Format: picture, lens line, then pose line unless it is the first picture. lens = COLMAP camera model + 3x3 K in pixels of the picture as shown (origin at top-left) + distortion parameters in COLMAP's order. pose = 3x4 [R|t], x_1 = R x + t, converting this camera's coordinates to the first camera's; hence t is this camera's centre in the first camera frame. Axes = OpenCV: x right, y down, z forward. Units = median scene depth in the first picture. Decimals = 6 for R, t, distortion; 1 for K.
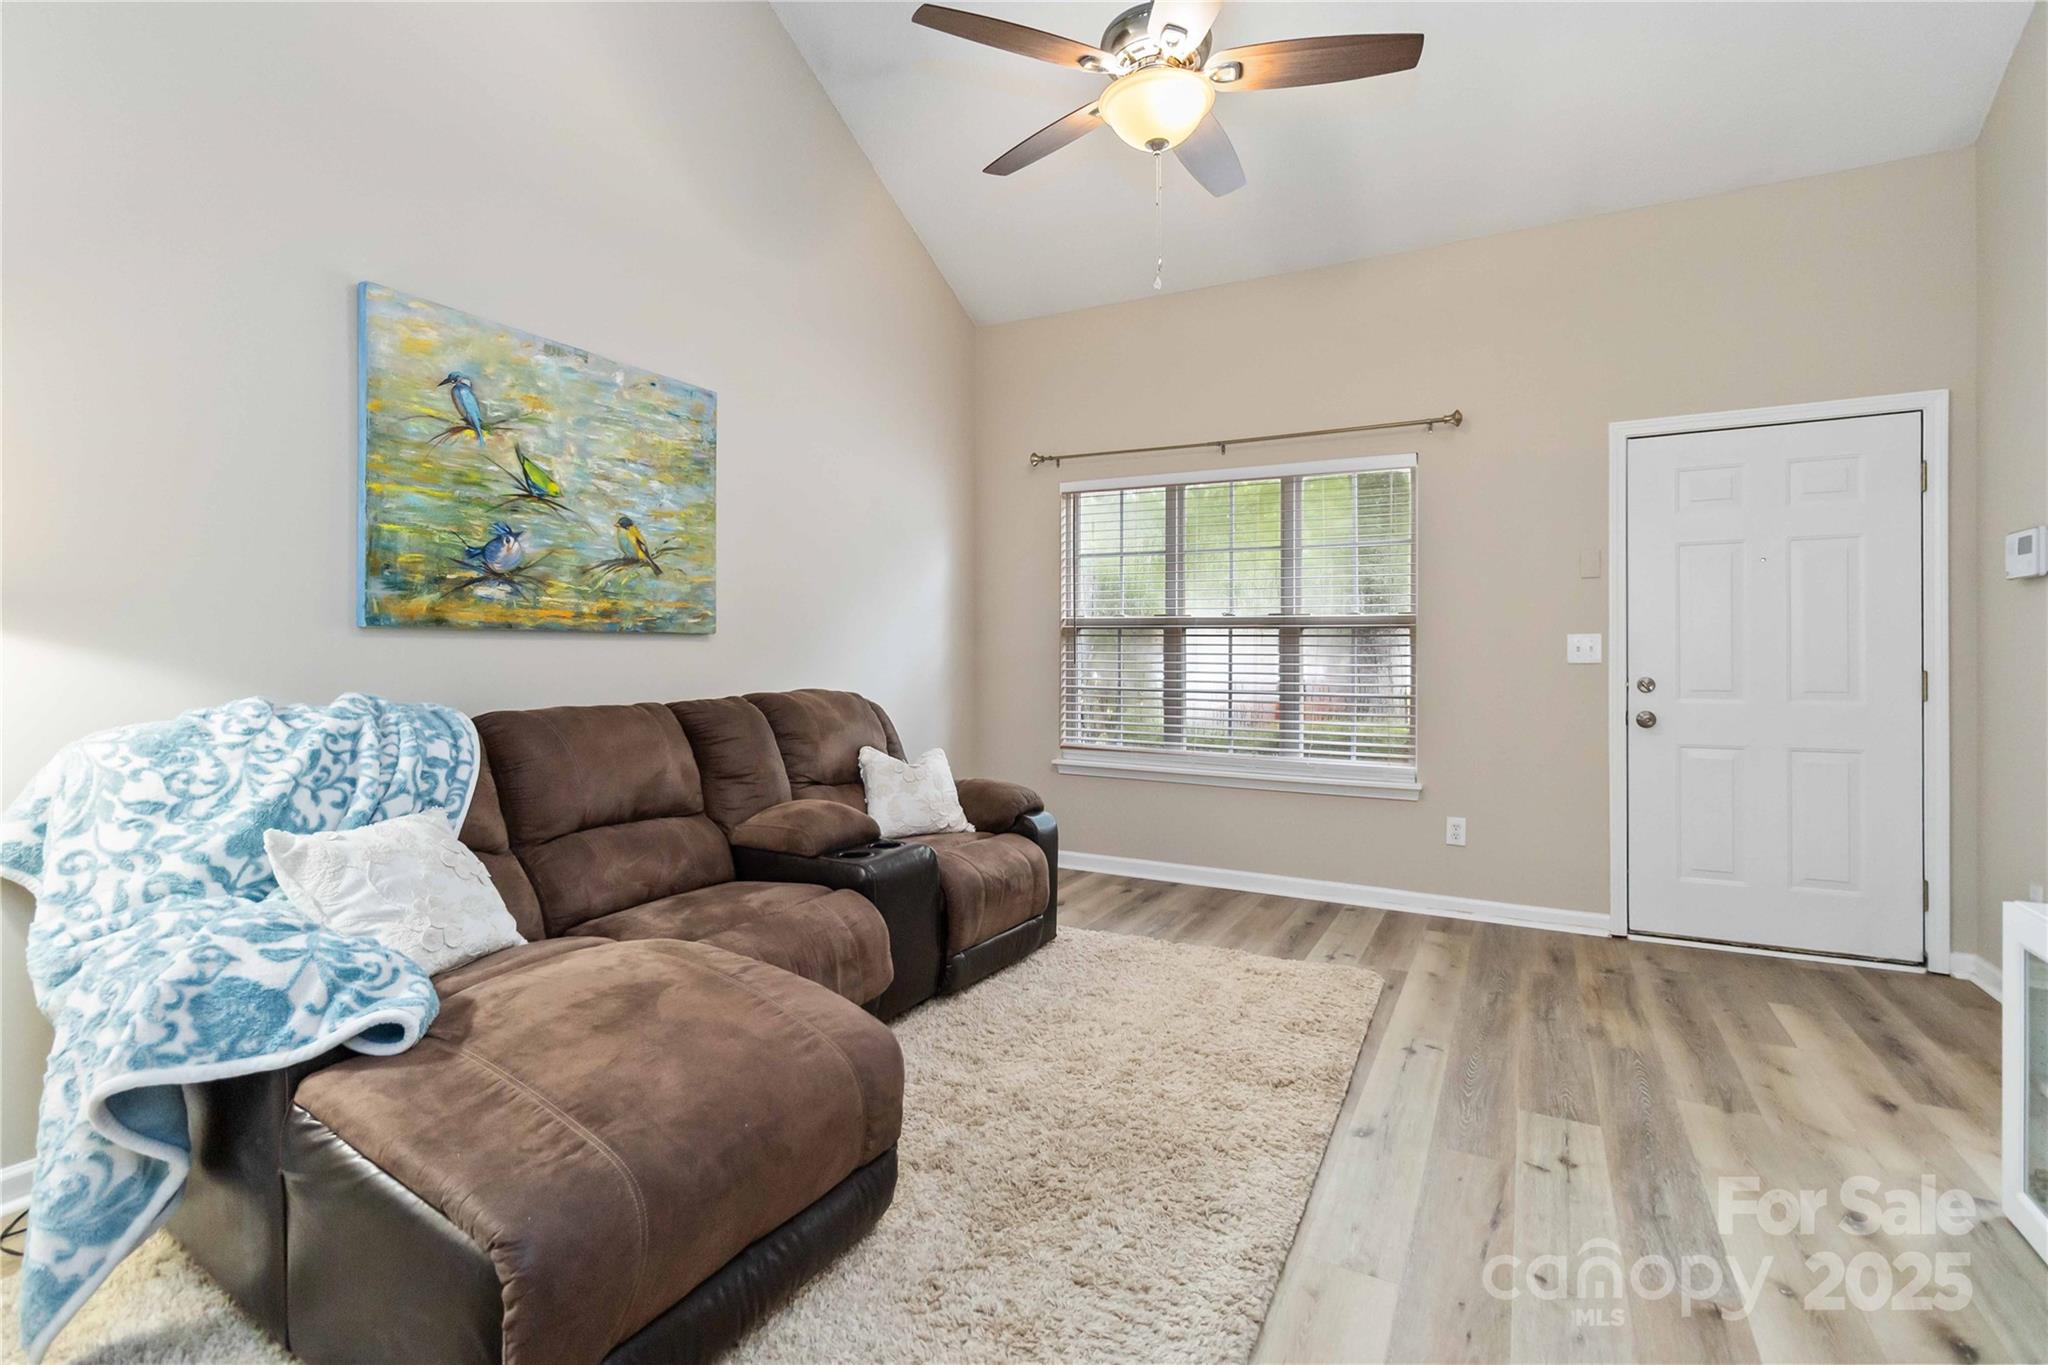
lens RADIAL K [[945.0, 0, 1032.2], [0, 945.0, 665.7], [0, 0, 1]] dist [0.001819, -0.000562]
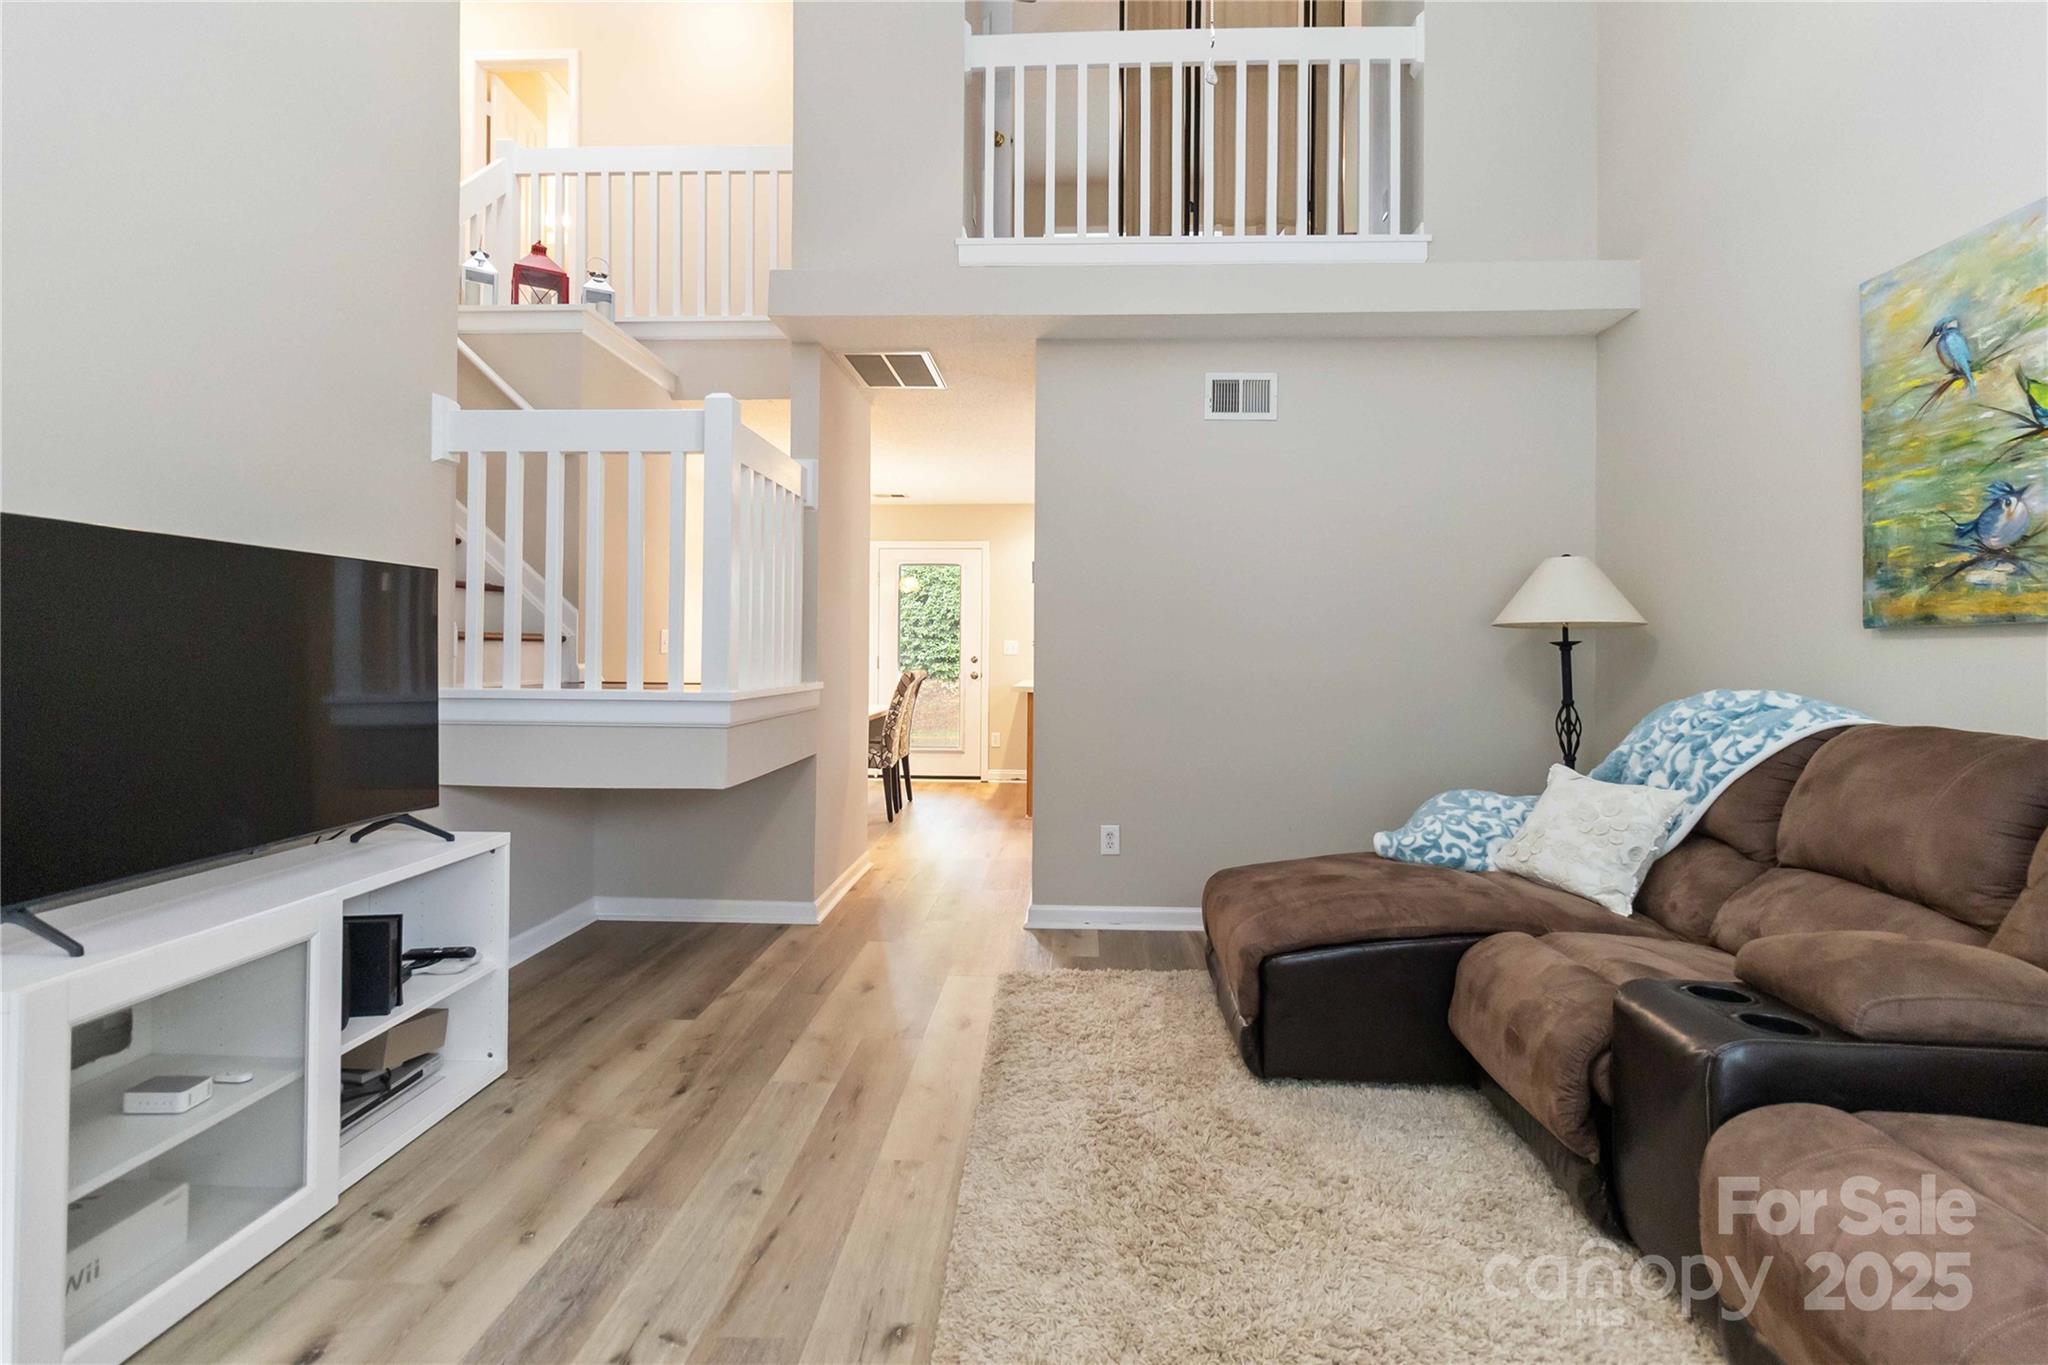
lens RADIAL K [[945.0, 0, 1032.6], [0, 945.0, 654.2], [0, 0, 1]] dist [0.001819, -0.000562]
pose [[-0.902489, -0.005898, -0.430673, 0.449296], [-0.011020, 0.999895, 0.009399, -0.012728], [0.430572, 0.013228, -0.902459, 1.332338]]
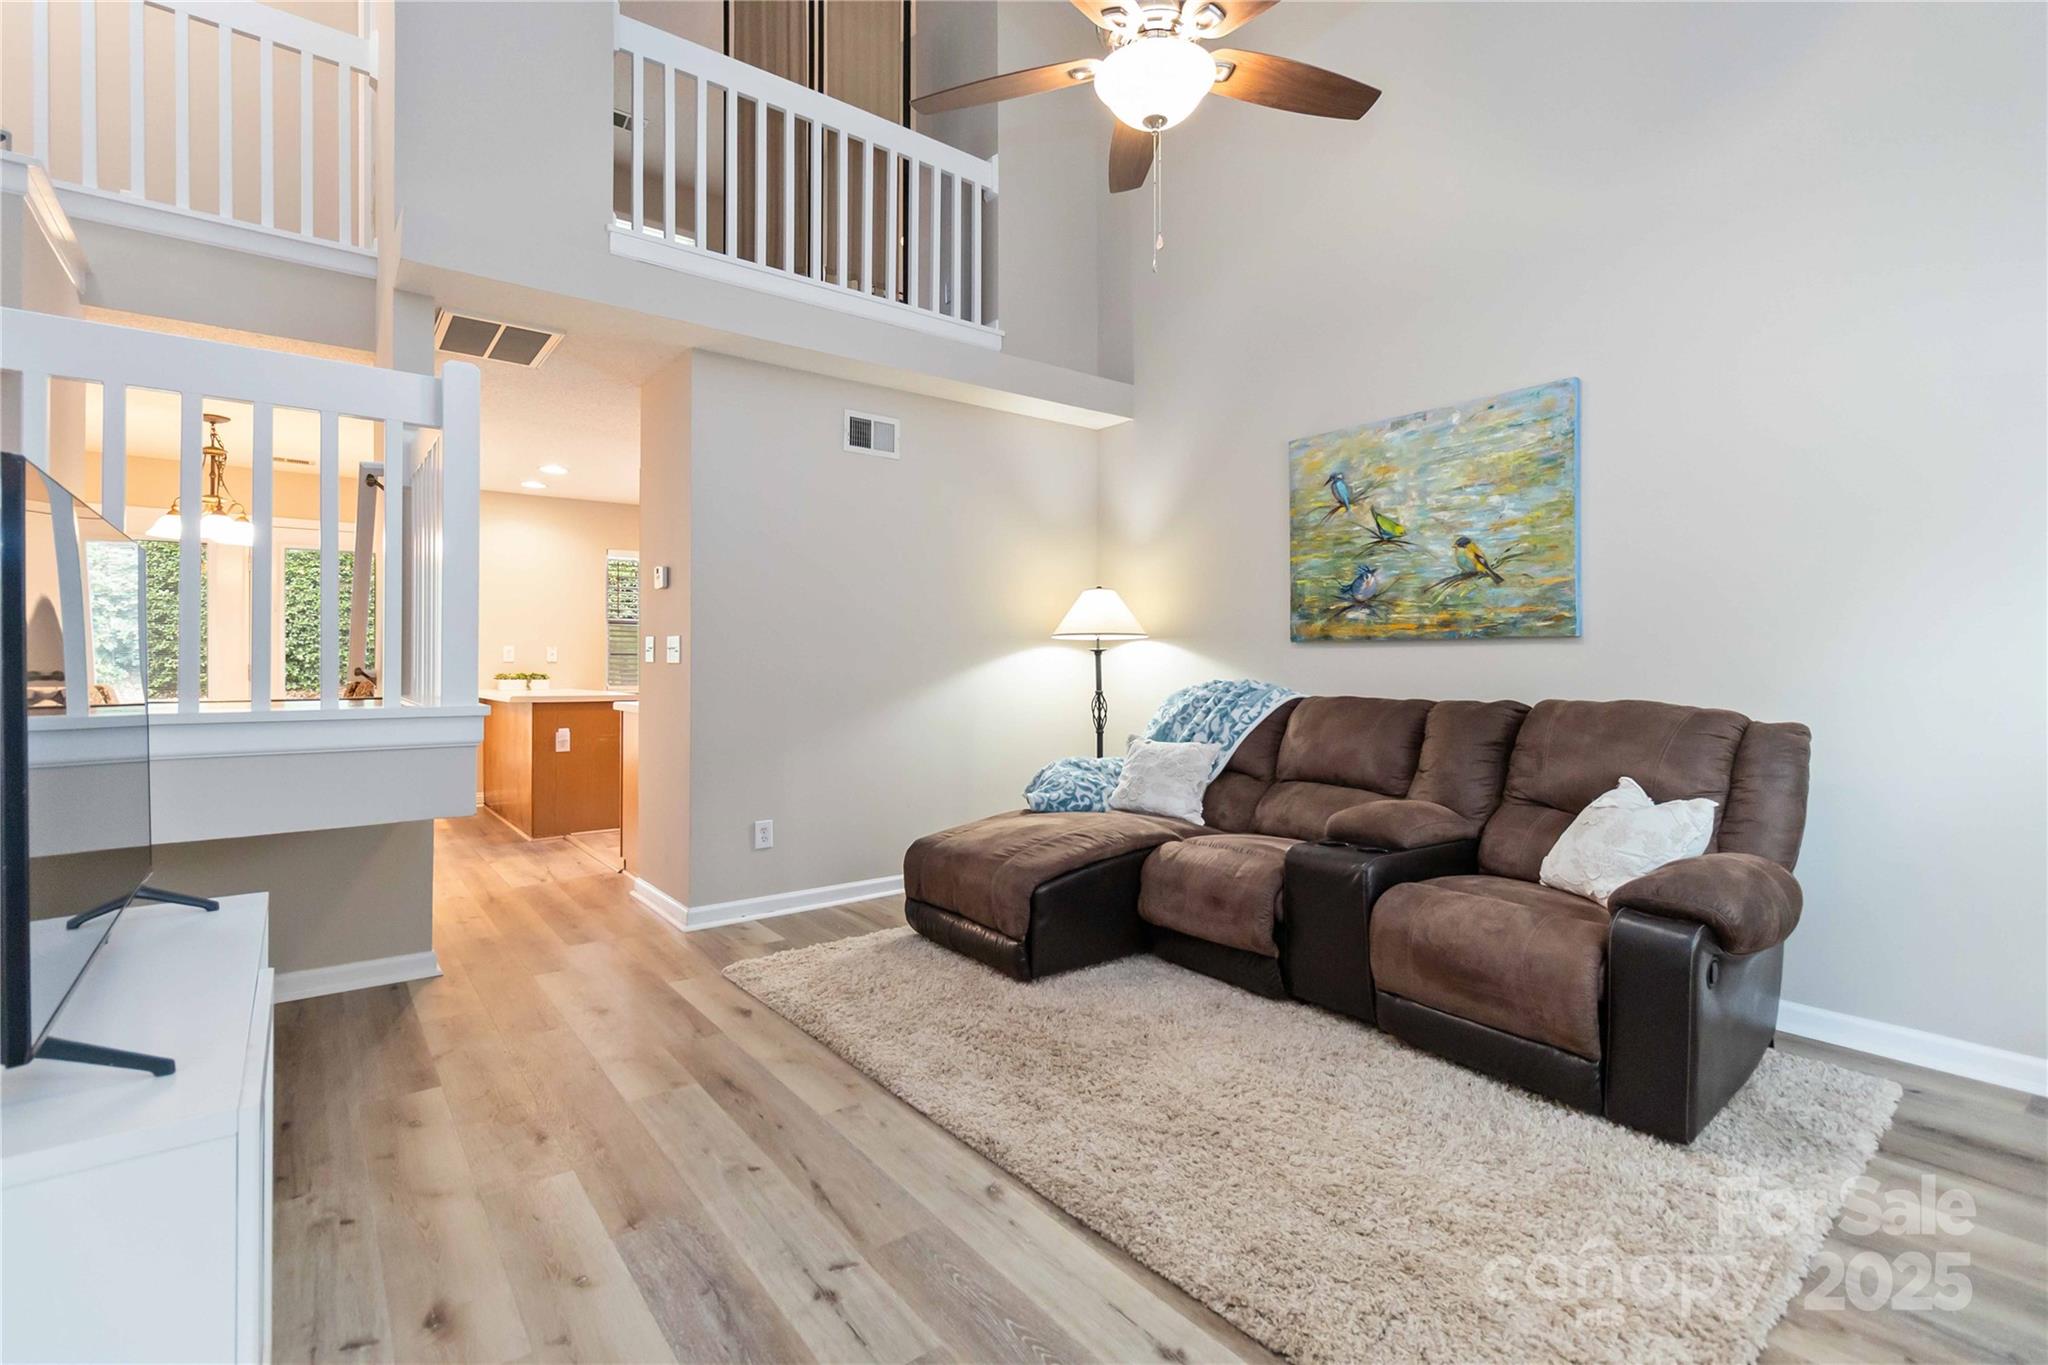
lens RADIAL K [[945.0, 0, 1032.1], [0, 945.0, 665.3], [0, 0, 1]] dist [0.001819, -0.000562]
pose [[-0.409398, 0.005387, -0.912340, 0.919016], [-0.009333, 0.999906, 0.010092, -0.010961], [0.912308, 0.012646, -0.409309, 1.114674]]
